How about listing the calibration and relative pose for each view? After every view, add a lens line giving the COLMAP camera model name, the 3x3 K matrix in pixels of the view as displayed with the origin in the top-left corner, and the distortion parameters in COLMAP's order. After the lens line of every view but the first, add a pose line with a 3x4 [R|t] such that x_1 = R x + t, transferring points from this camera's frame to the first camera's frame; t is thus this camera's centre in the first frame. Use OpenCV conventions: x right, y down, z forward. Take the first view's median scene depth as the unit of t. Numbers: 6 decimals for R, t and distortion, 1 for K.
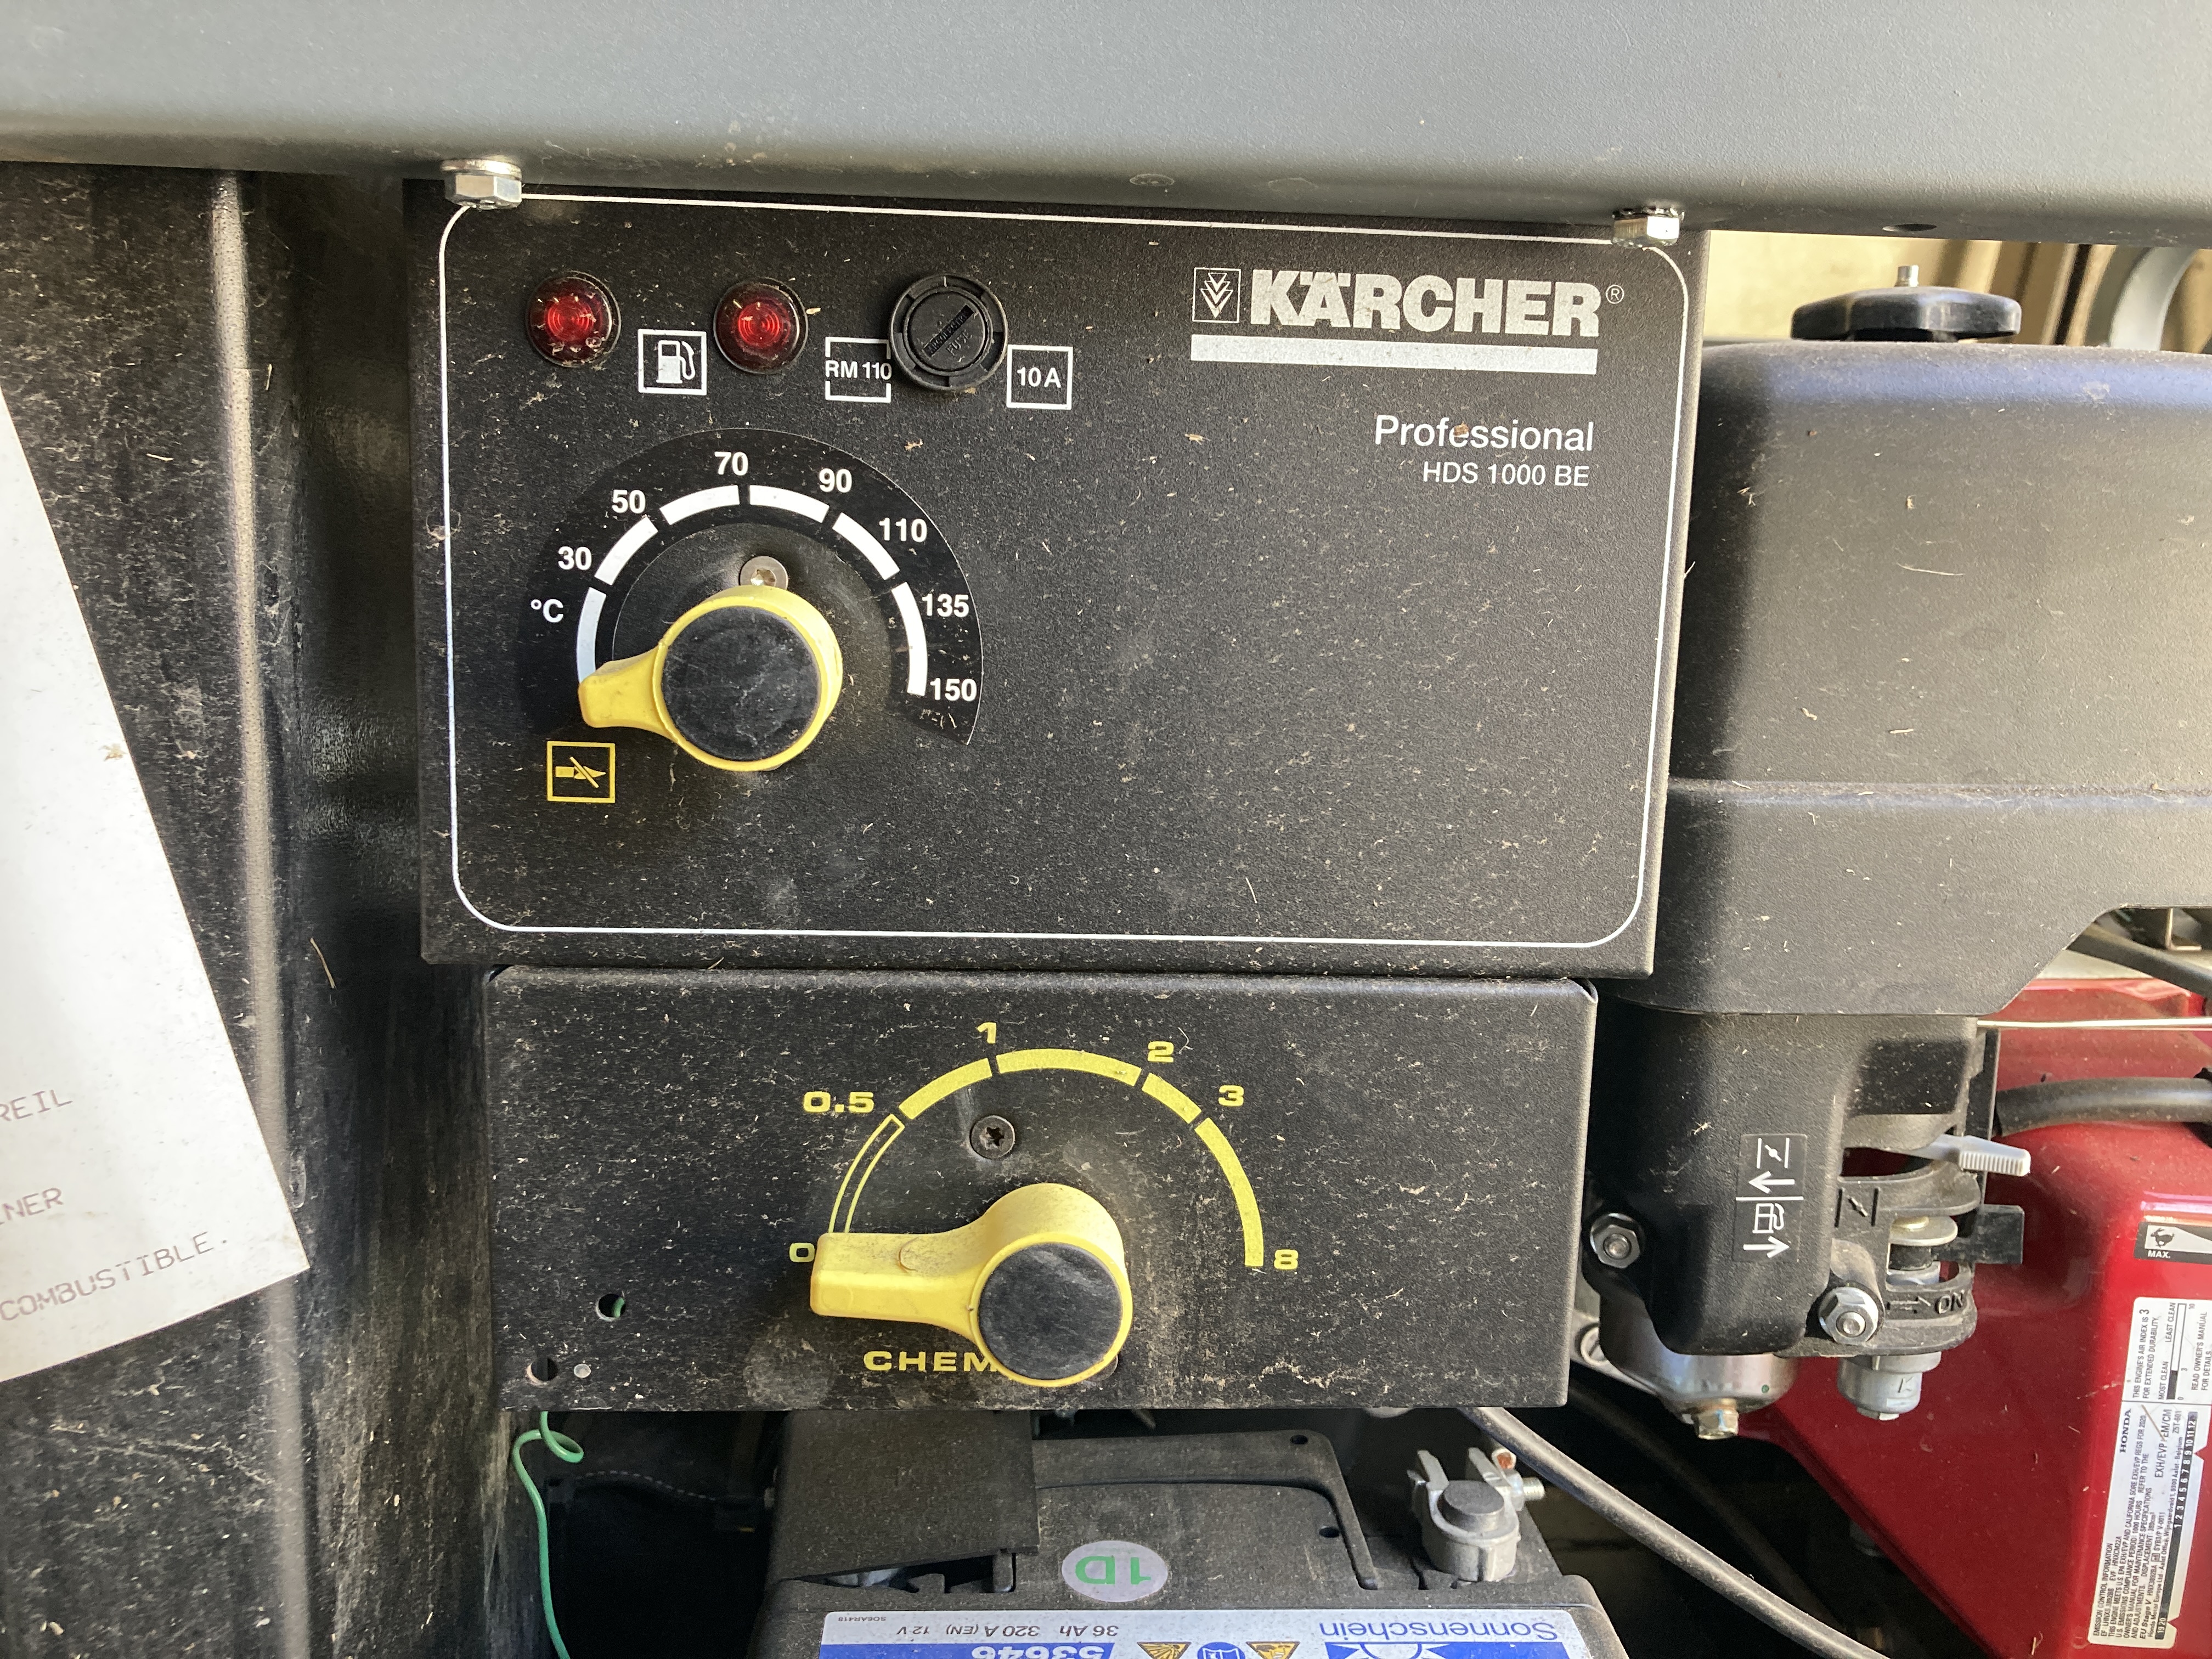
lens RADIAL K [[1828.7, 0, 1107.2], [0, 1828.7, 821.4], [0, 0, 1]] dist [0.018812, -0.013486]
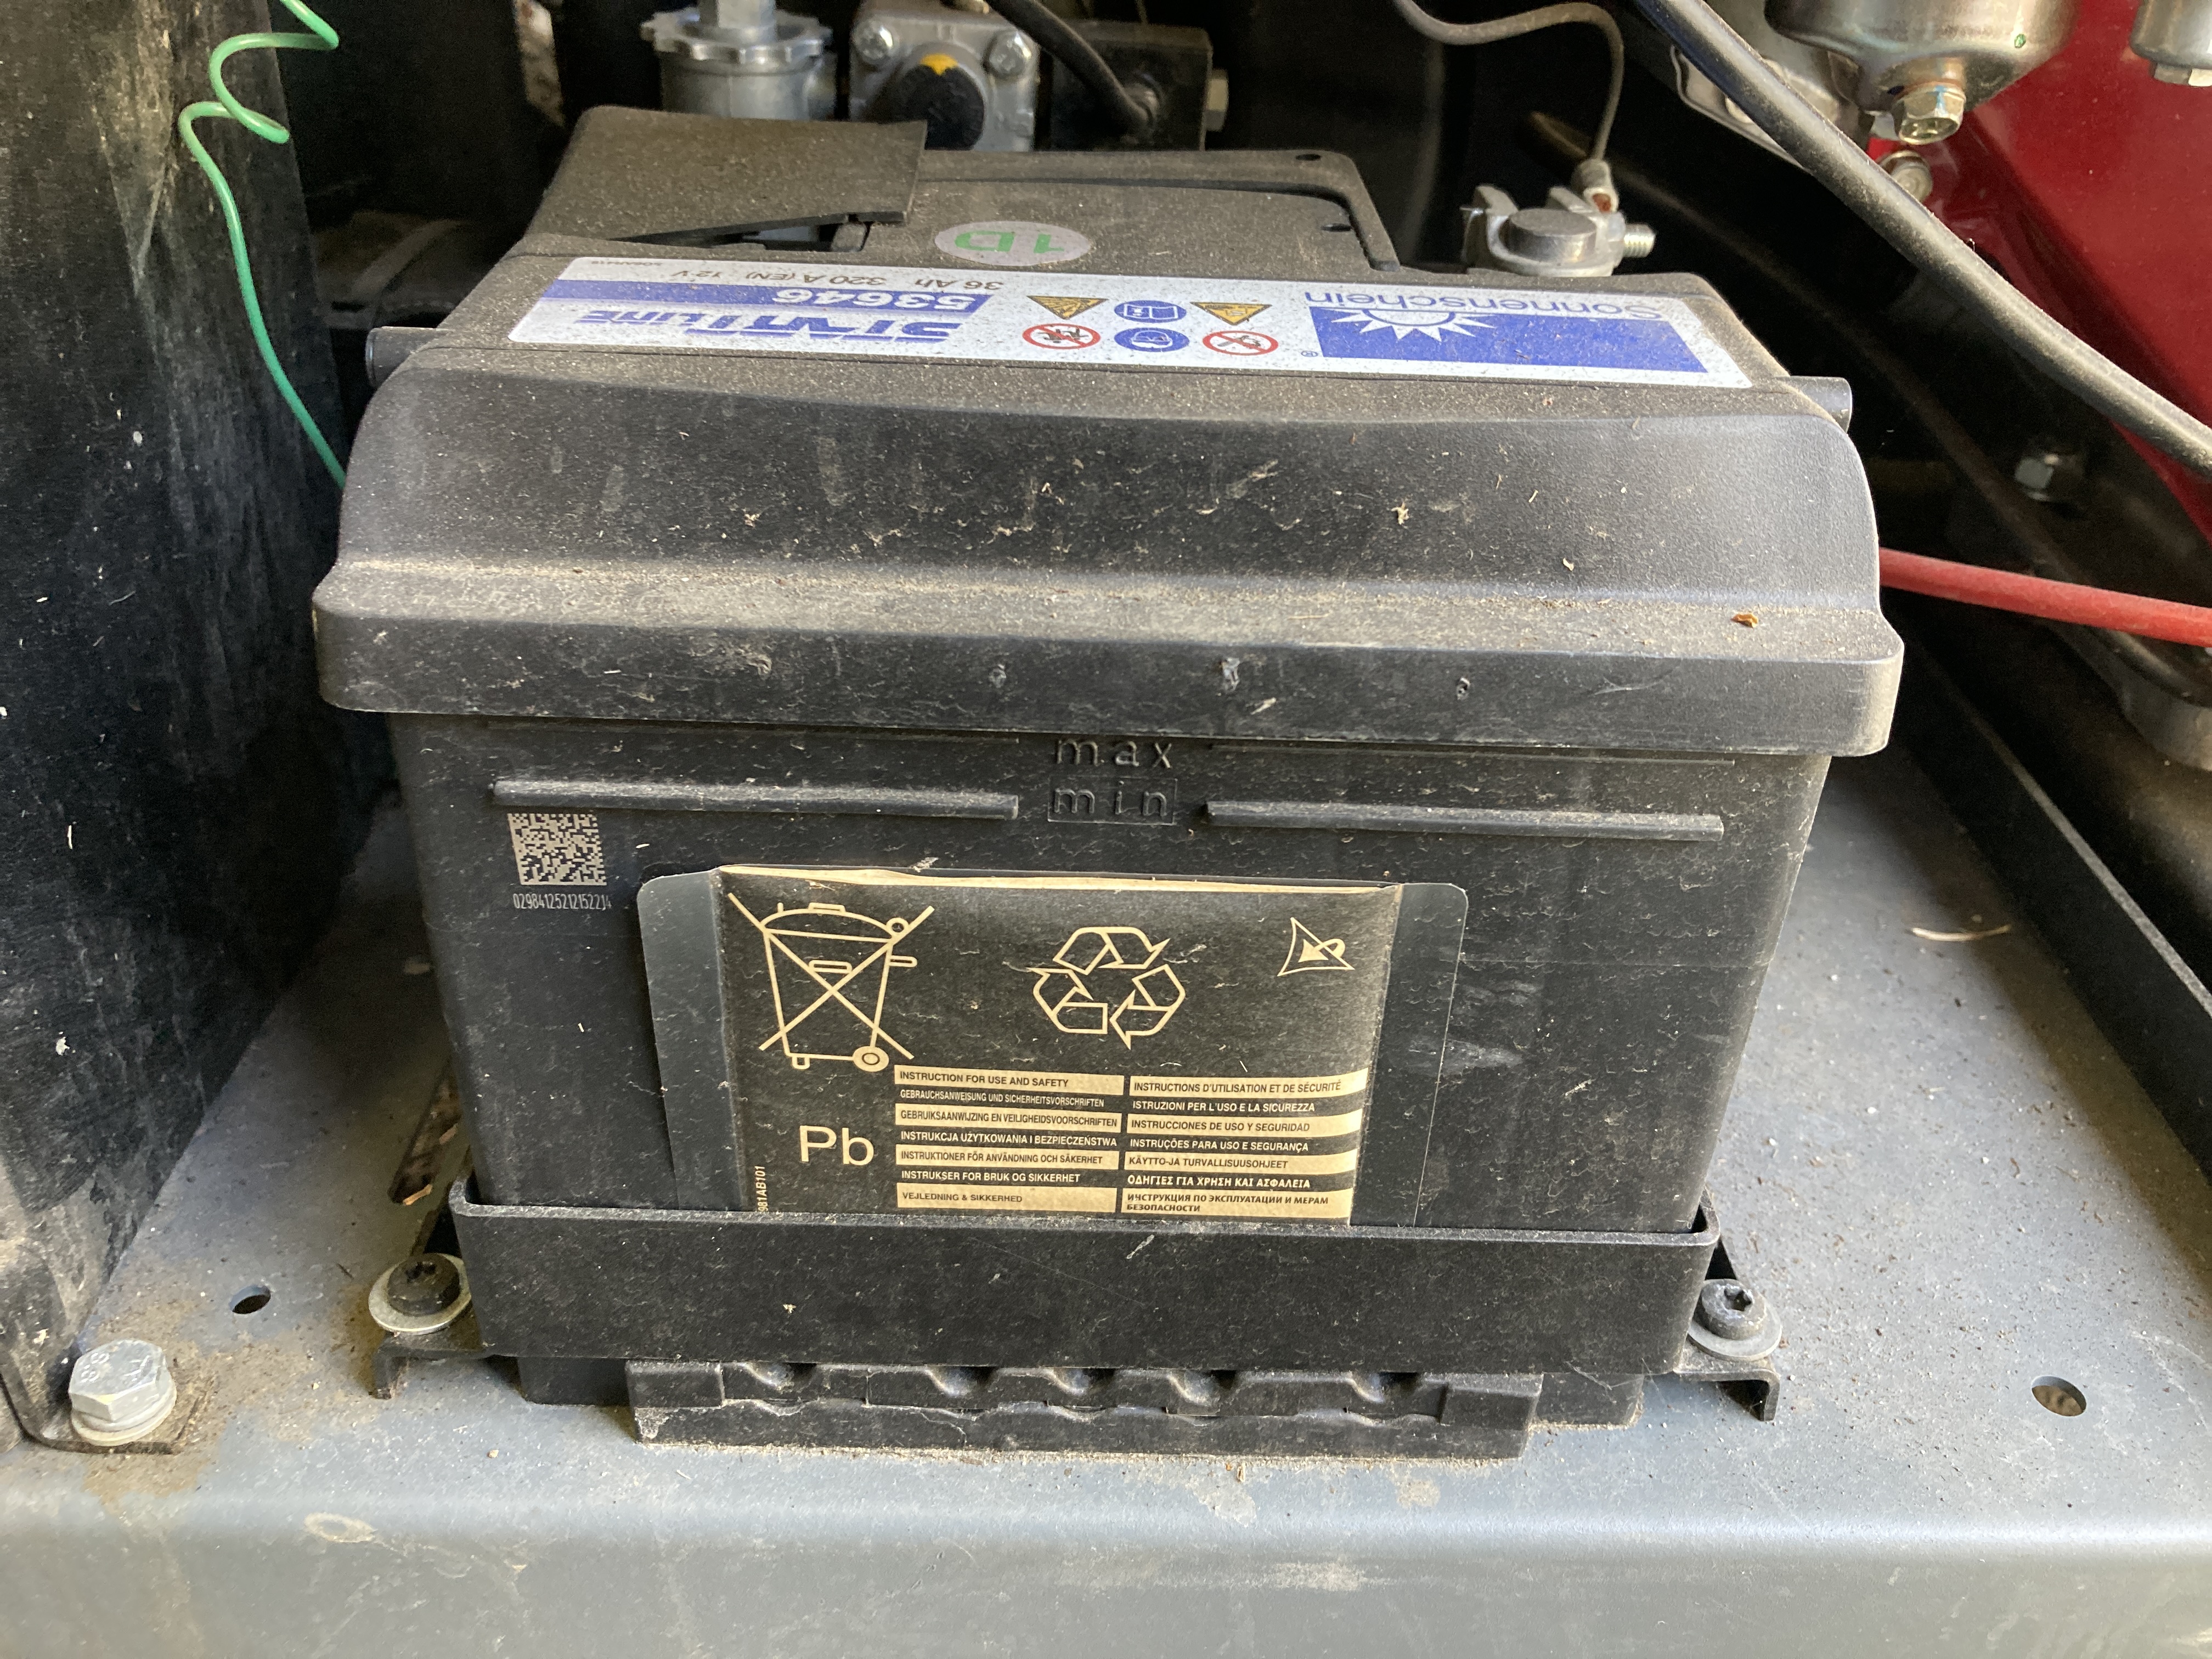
lens RADIAL K [[1828.7, 0, 1107.5], [0, 1828.7, 823.3], [0, 0, 1]] dist [0.018812, -0.013486]
pose [[0.998676, 0.034219, -0.038412, 0.075503], [-0.016523, 0.920484, 0.390430, 0.353151], [0.048717, -0.389278, 0.919831, 0.302916]]
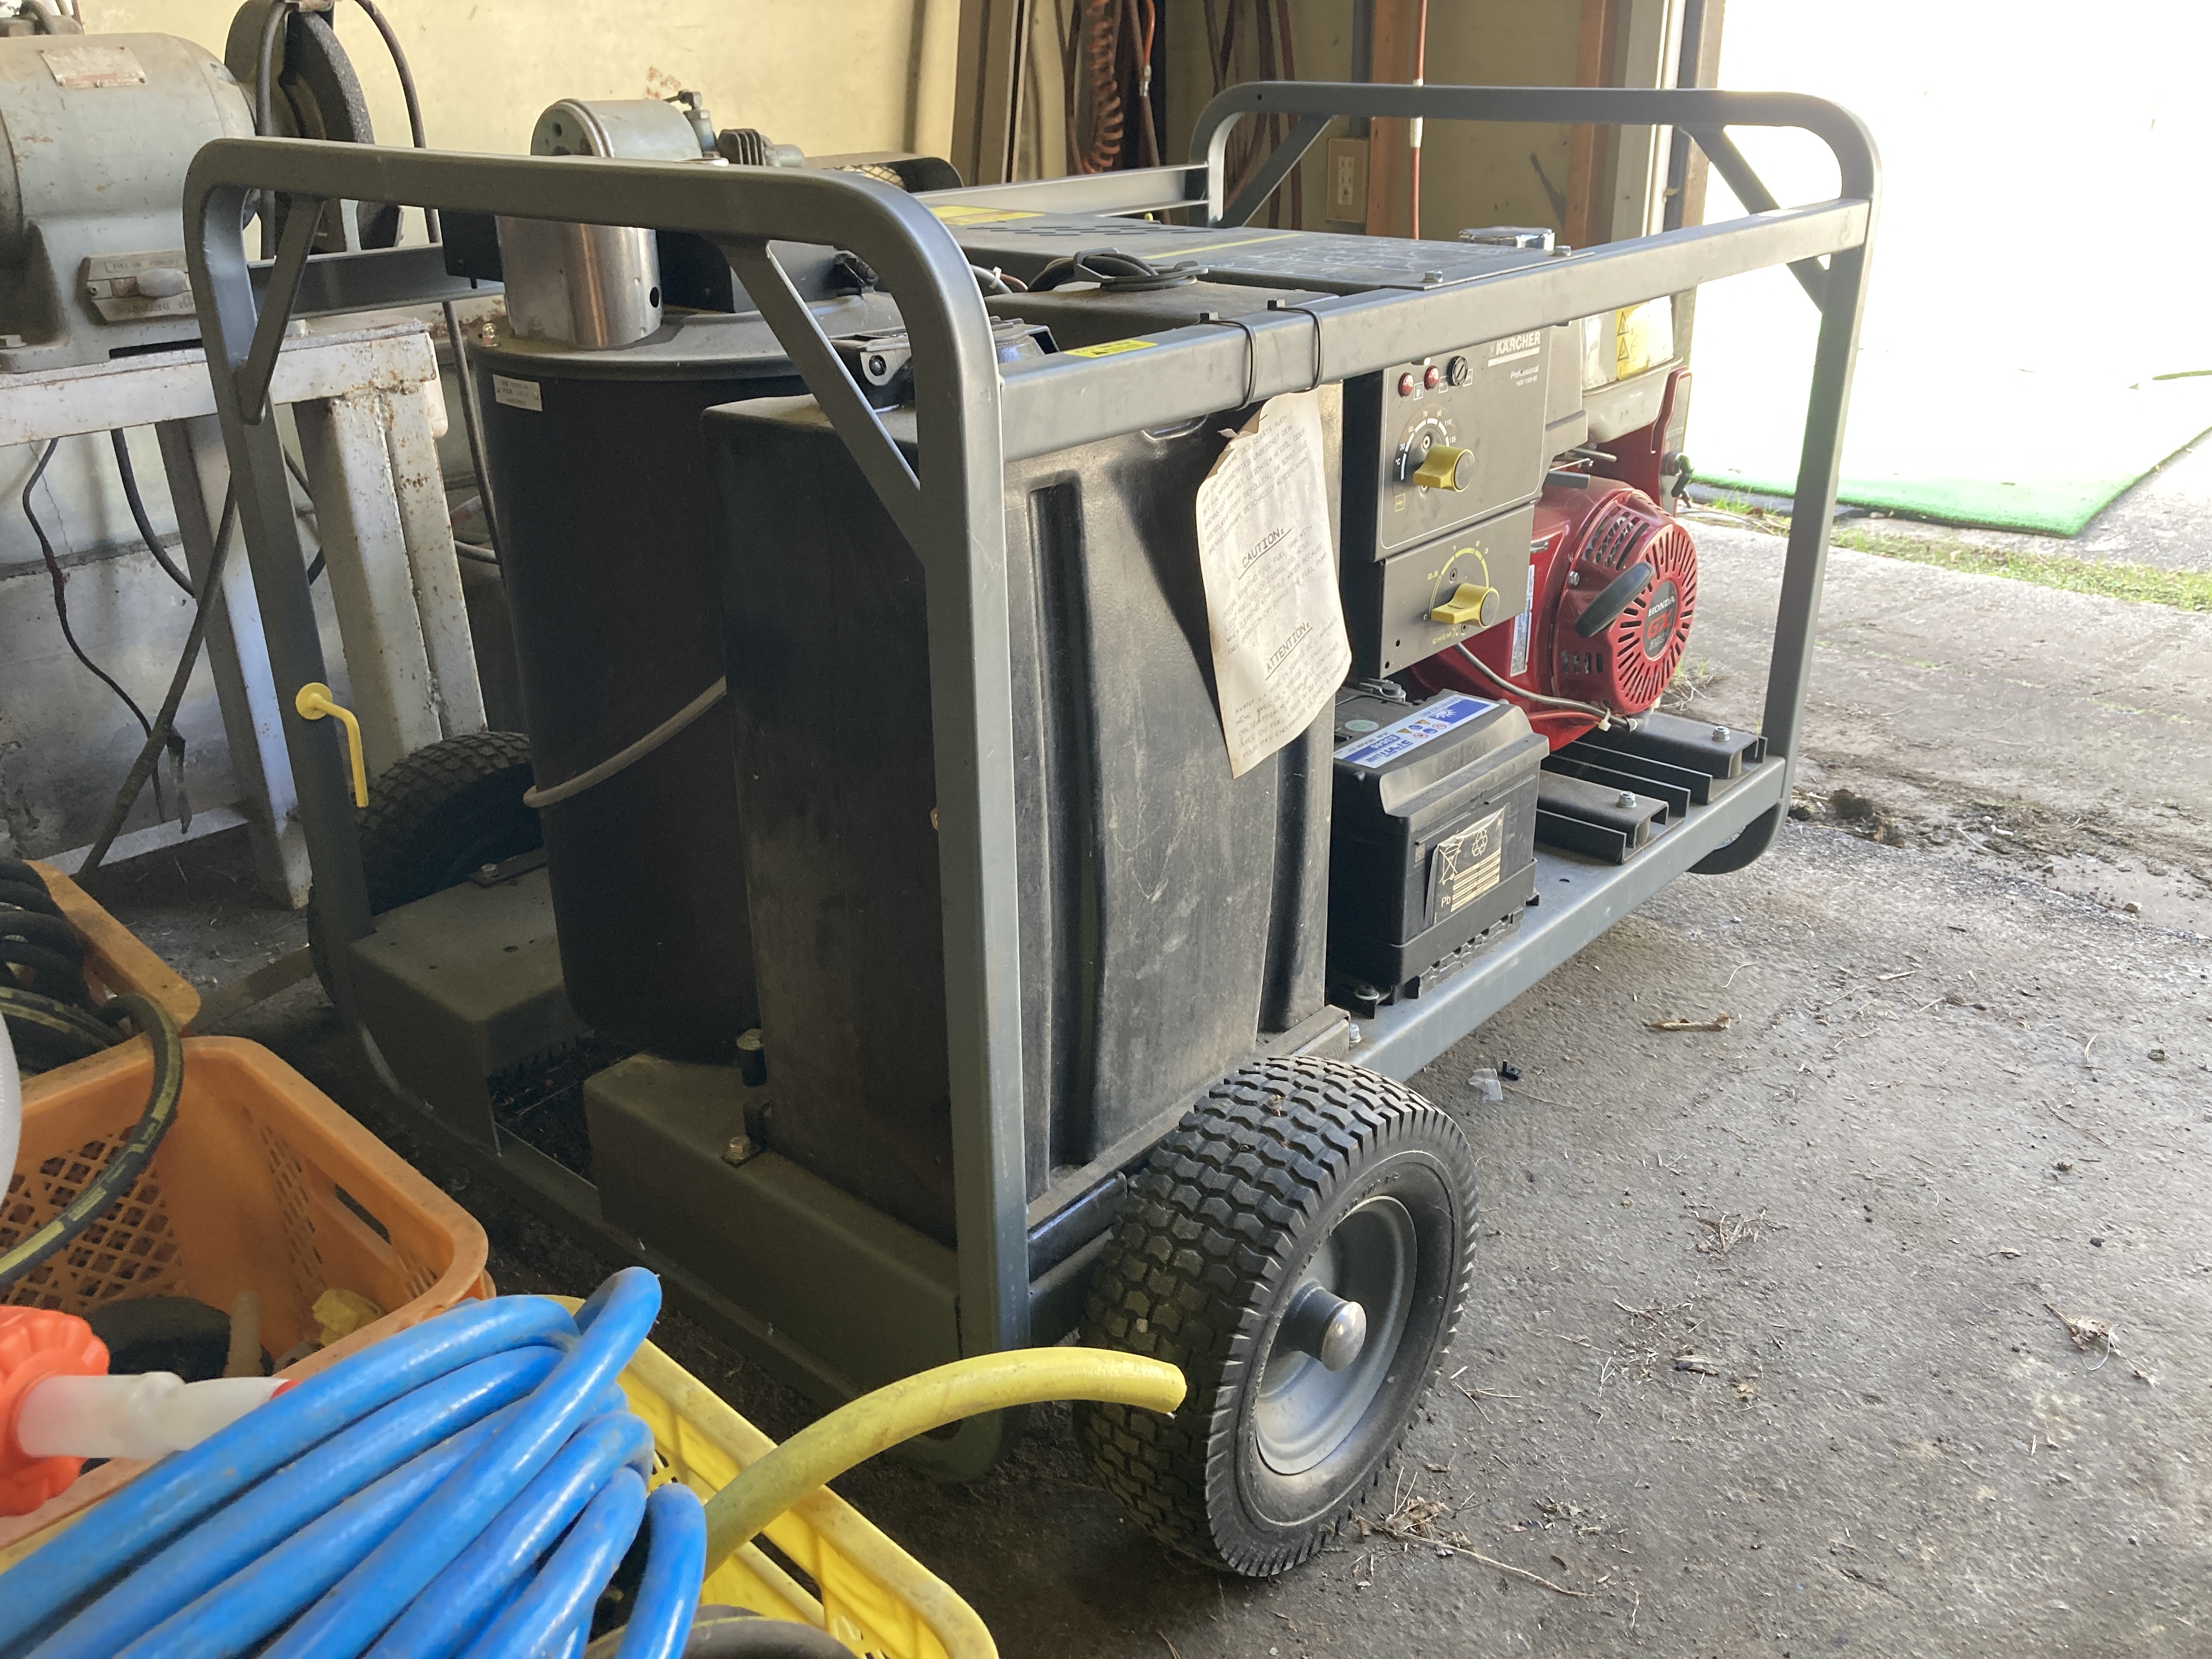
lens RADIAL K [[1828.7, 0, 1119.1], [0, 1828.7, 817.7], [0, 0, 1]] dist [0.018812, -0.013486]
pose [[0.701154, -0.315958, 0.639182, -2.443983], [0.150141, 0.941782, 0.300840, -0.469328], [-0.697022, -0.114968, 0.707773, -0.996043]]
